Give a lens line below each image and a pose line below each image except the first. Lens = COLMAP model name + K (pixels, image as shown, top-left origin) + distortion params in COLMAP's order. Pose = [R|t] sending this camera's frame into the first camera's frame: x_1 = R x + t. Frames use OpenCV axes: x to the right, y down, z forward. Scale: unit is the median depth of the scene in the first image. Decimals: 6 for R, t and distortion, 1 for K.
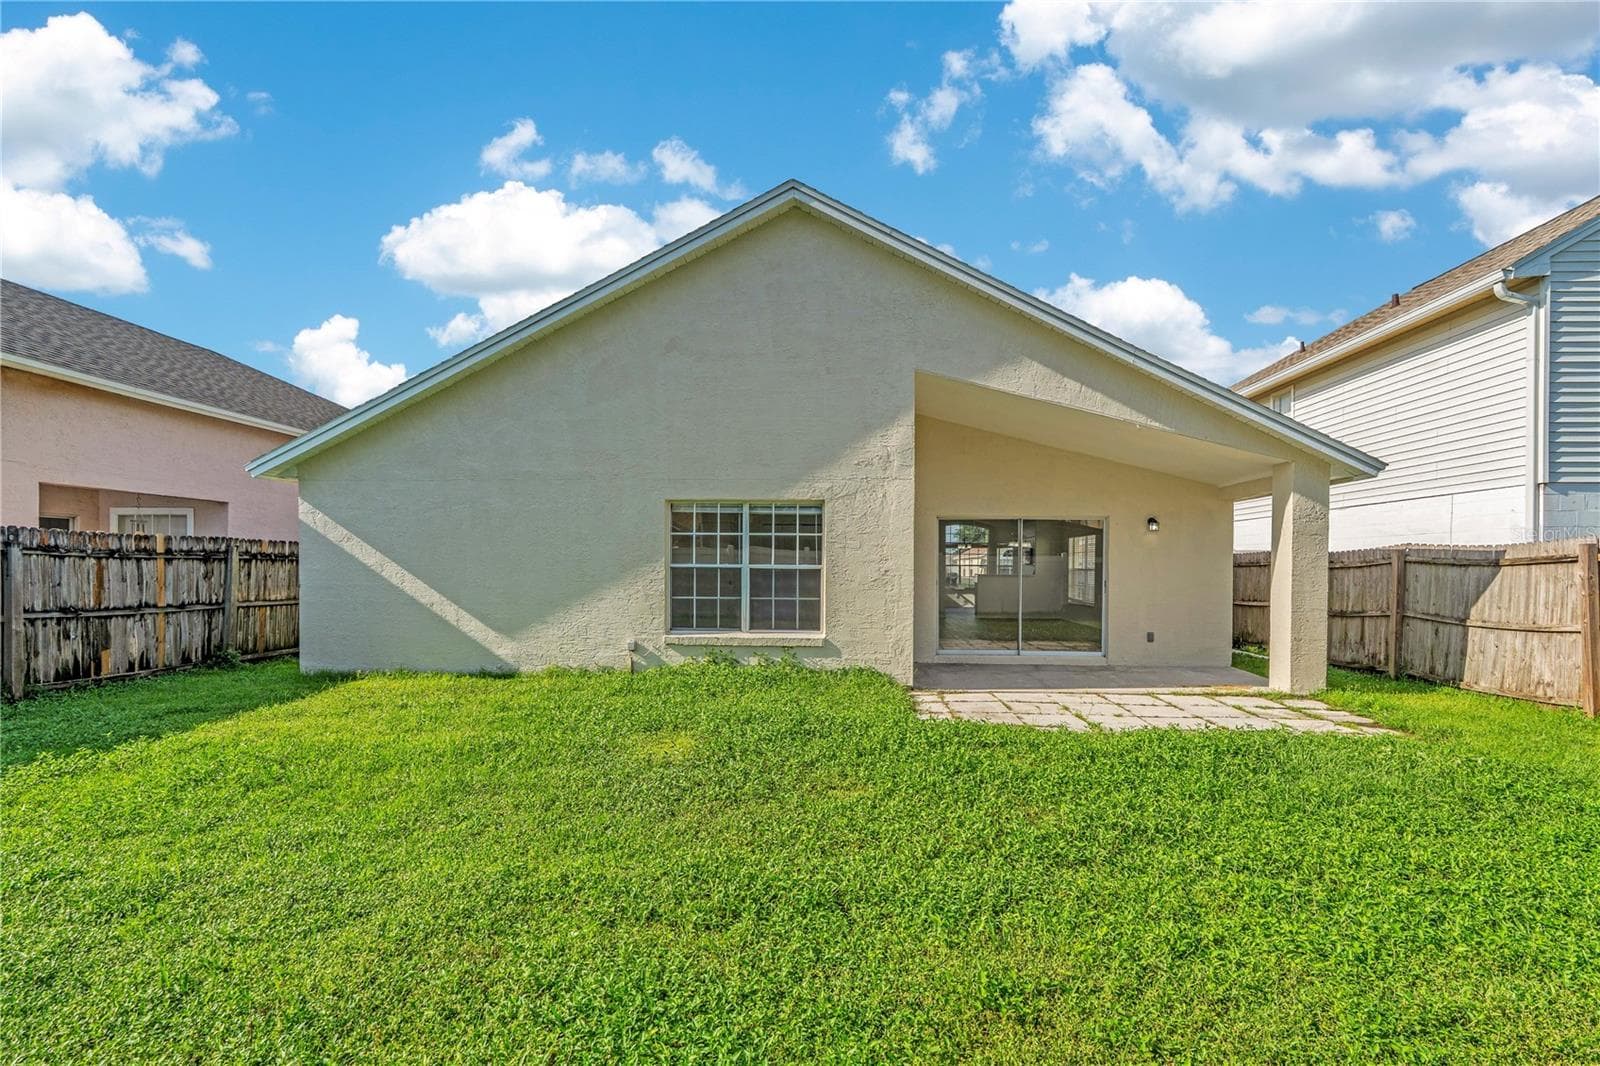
lens RADIAL K [[705.9, 0, 801.3], [0, 705.9, 572.1], [0, 0, 1]] dist [-0.002029, -0.000345]
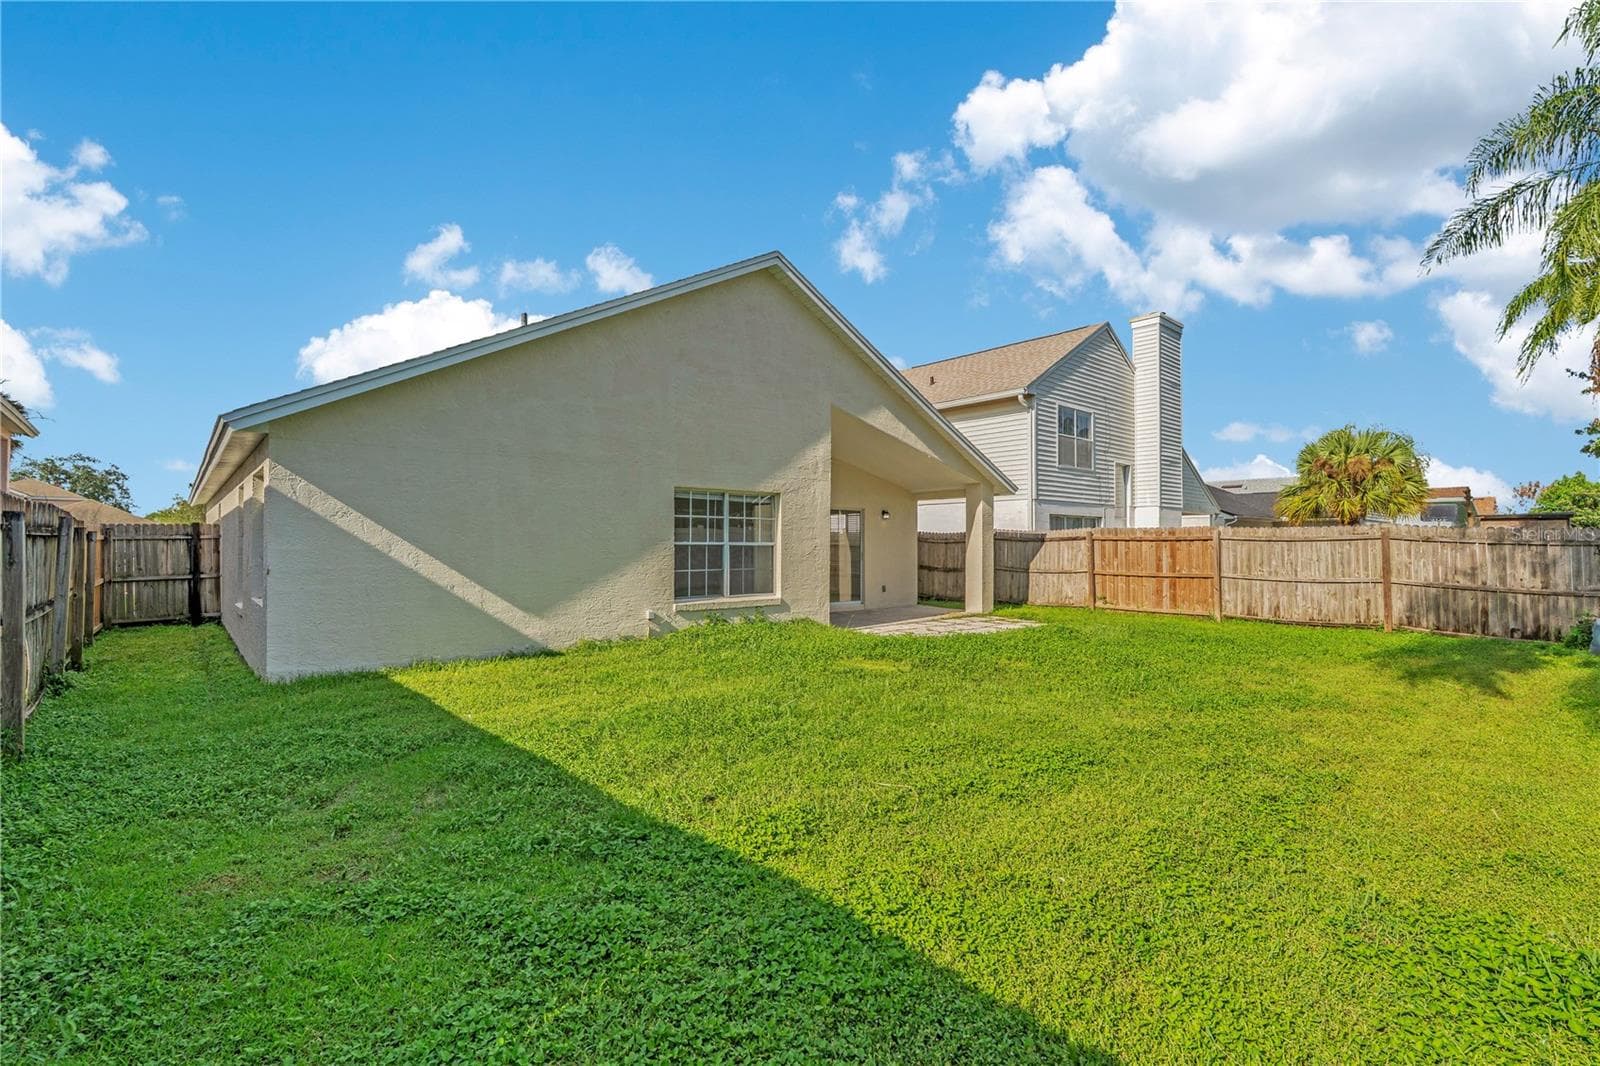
lens RADIAL K [[766.0, 0, 800.0], [0, 766.0, 533.0], [0, 0, 1]] dist [-0.001028, -0.000098]
pose [[0.698275, 0.004421, 0.715816, -0.946509], [0.004421, 0.999935, -0.010488, -0.012239], [-0.715816, 0.010488, 0.698210, -0.023563]]
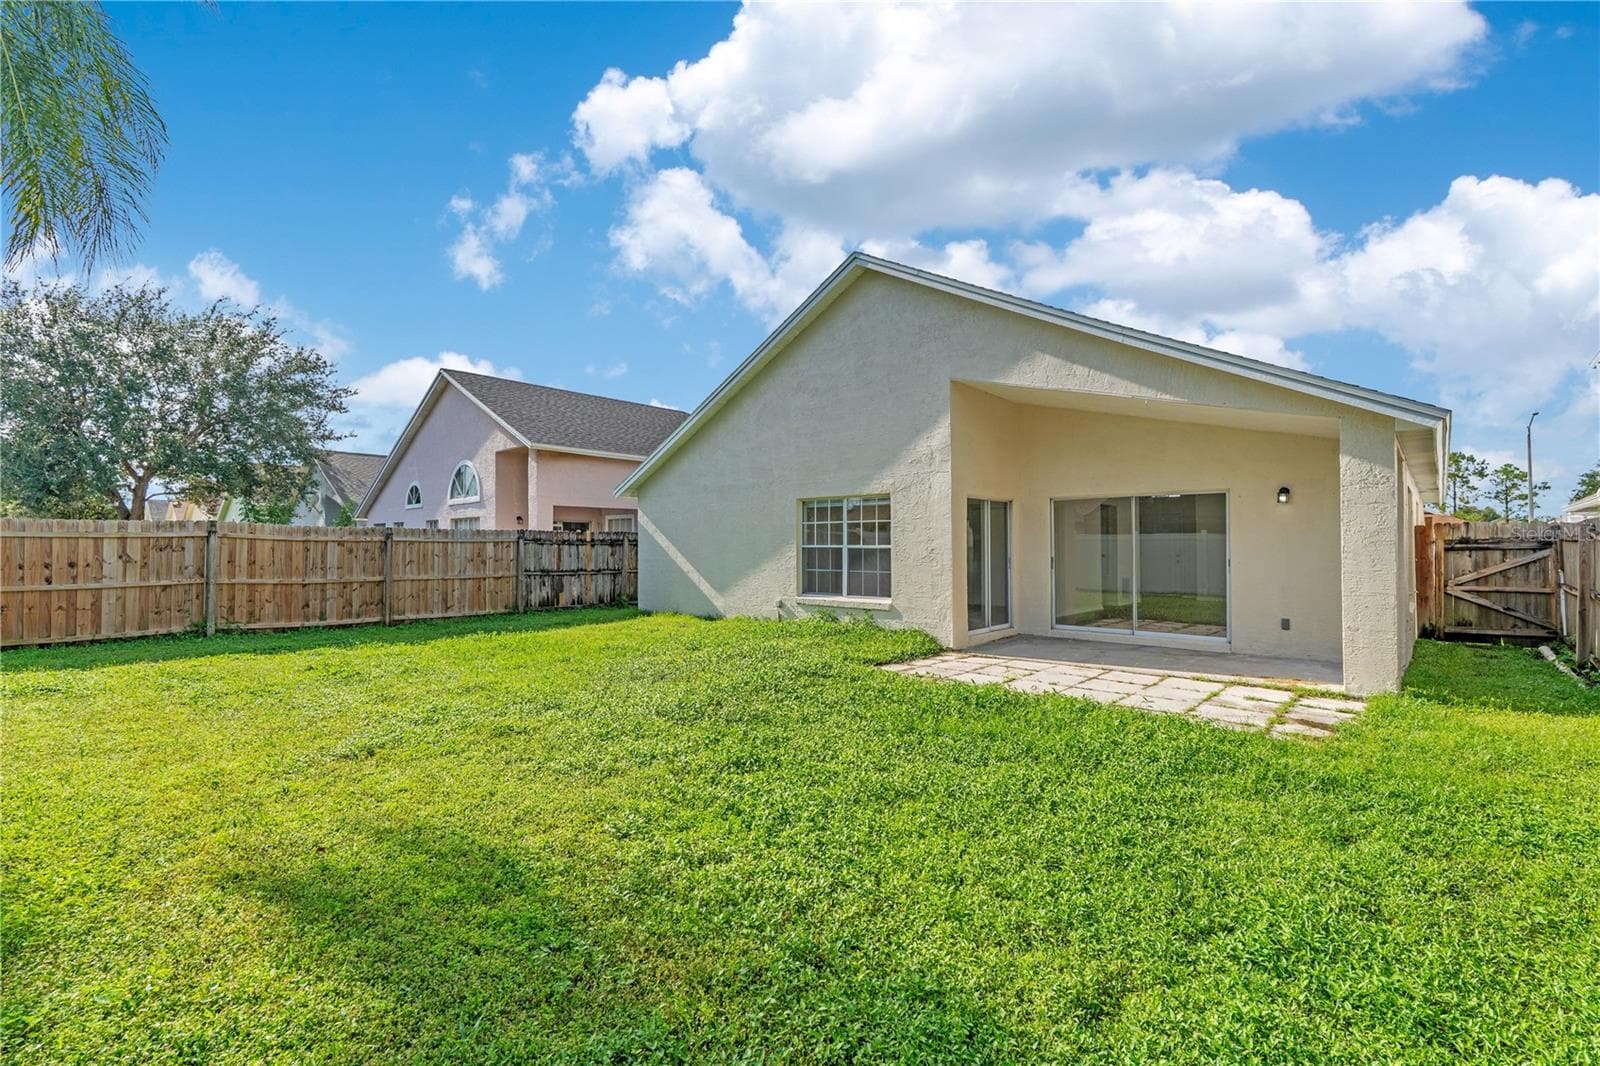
lens RADIAL K [[688.5, 0, 800.0], [0, 688.5, 533.0], [0, 0, 1]] dist [-0.001374, -0.000057]
pose [[0.777101, -0.019555, -0.629072, 0.662043], [0.001508, 0.999572, -0.029209, 0.004169], [0.629374, 0.021749, 0.776798, -0.045642]]
